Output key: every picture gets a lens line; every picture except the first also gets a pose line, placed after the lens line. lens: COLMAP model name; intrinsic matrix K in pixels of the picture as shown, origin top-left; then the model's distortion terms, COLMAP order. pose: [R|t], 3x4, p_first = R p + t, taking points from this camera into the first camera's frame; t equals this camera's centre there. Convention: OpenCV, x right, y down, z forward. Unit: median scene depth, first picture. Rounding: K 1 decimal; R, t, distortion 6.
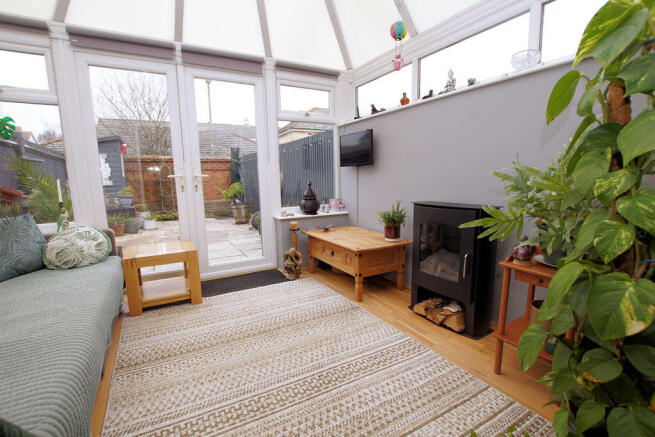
lens RADIAL K [[306.0, 0, 327.4], [0, 306.0, 228.8], [0, 0, 1]] dist [-0.021592, 0.000442]
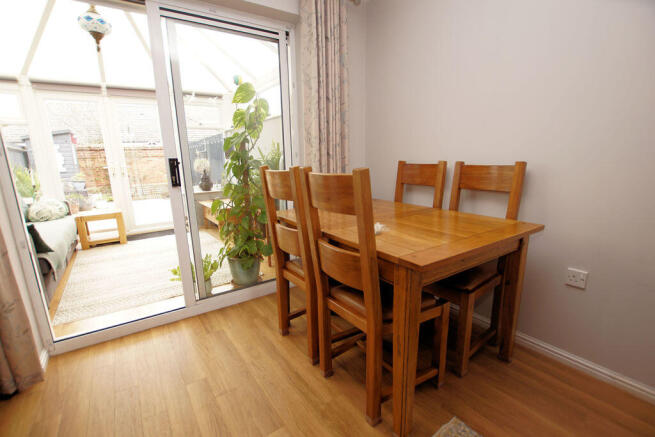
lens RADIAL K [[306.0, 0, 327.4], [0, 306.0, 228.8], [0, 0, 1]] dist [-0.021592, 0.000442]
pose [[0.995757, -0.027993, 0.087656, 0.543167], [0.022527, 0.997776, 0.062737, 0.079144], [-0.089217, -0.060497, 0.994173, -0.757004]]
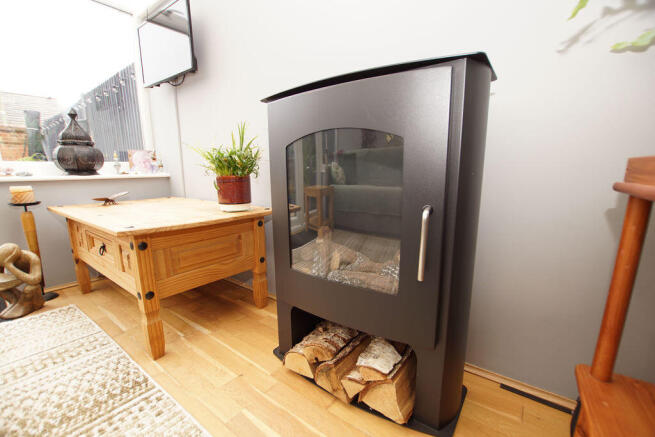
lens RADIAL K [[306.0, 0, 327.4], [0, 306.0, 228.8], [0, 0, 1]] dist [-0.021592, 0.000442]
pose [[0.920859, -0.070025, 0.383557, 0.163340], [0.058939, 0.997436, 0.040597, 0.058959], [-0.385416, -0.014778, 0.922624, 0.513481]]
